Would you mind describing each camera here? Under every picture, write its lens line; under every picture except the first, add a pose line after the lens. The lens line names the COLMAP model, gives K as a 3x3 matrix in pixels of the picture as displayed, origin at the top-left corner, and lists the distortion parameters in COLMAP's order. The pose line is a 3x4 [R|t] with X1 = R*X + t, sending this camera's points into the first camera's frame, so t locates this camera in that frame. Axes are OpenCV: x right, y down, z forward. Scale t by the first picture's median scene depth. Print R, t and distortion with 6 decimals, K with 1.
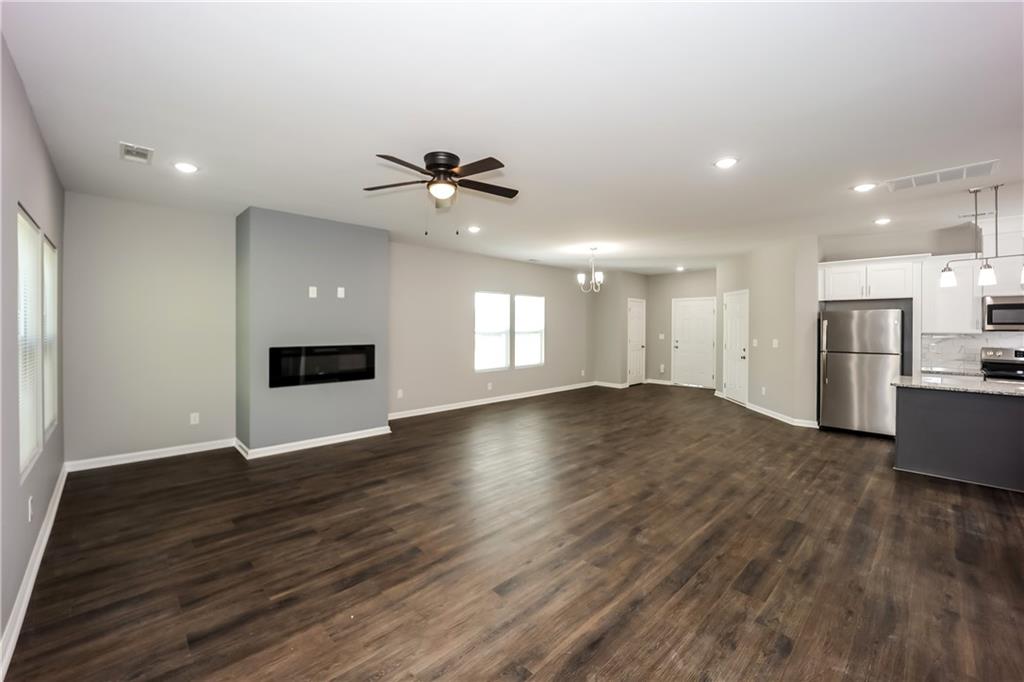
lens RADIAL K [[418.9, 0, 501.3], [0, 418.9, 326.2], [0, 0, 1]] dist [-0.014681, 0.003792]
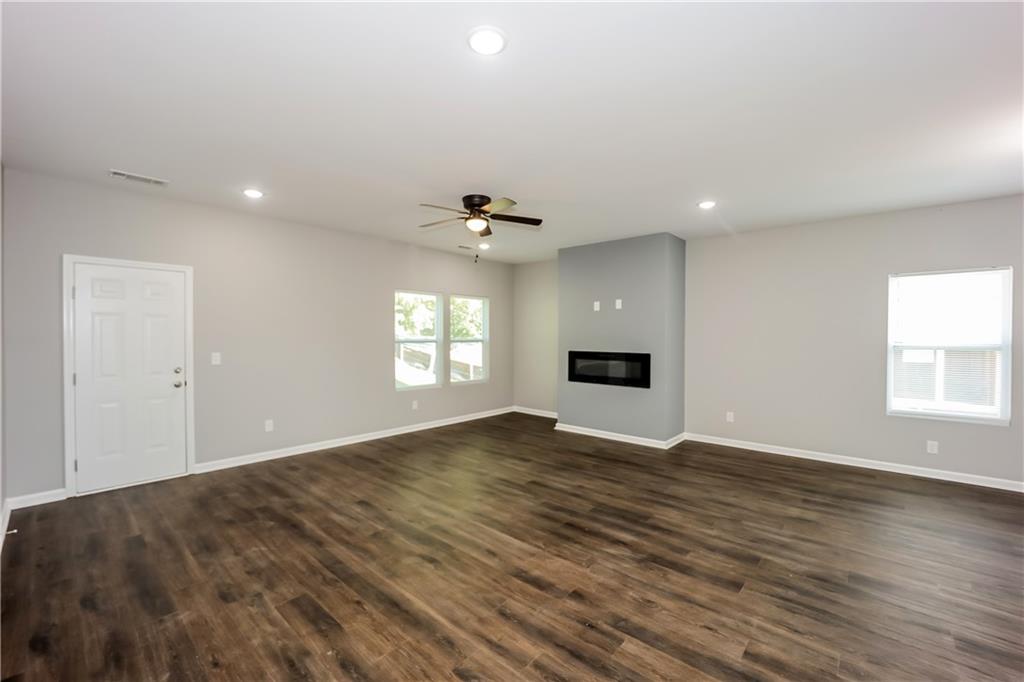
lens RADIAL K [[422.4, 0, 496.7], [0, 422.4, 336.1], [0, 0, 1]] dist [-0.013023, -0.000129]
pose [[0.061909, -0.001228, -0.998081, 1.102640], [-0.002455, 0.999996, -0.001383, 0.007969], [0.998079, 0.002536, 0.061906, 0.966941]]
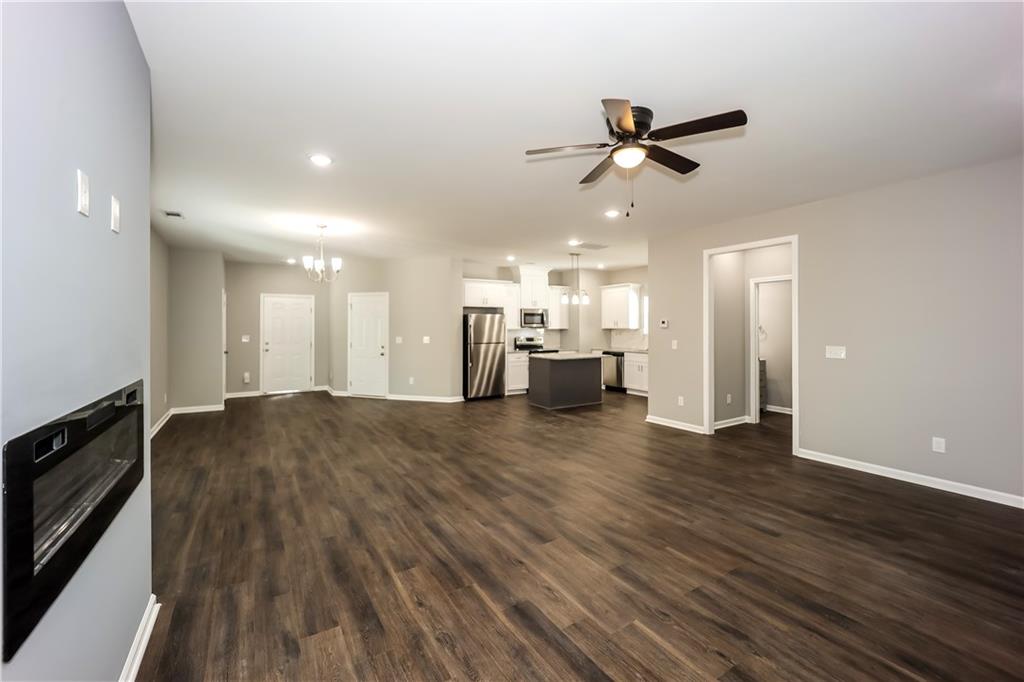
lens RADIAL K [[418.9, 0, 501.3], [0, 418.9, 326.2], [0, 0, 1]] dist [-0.014681, 0.003792]
pose [[0.213516, -0.004666, 0.976928, -0.964384], [0.004296, 0.999983, 0.003837, -0.002625], [-0.976930, 0.003378, 0.213532, 1.052975]]
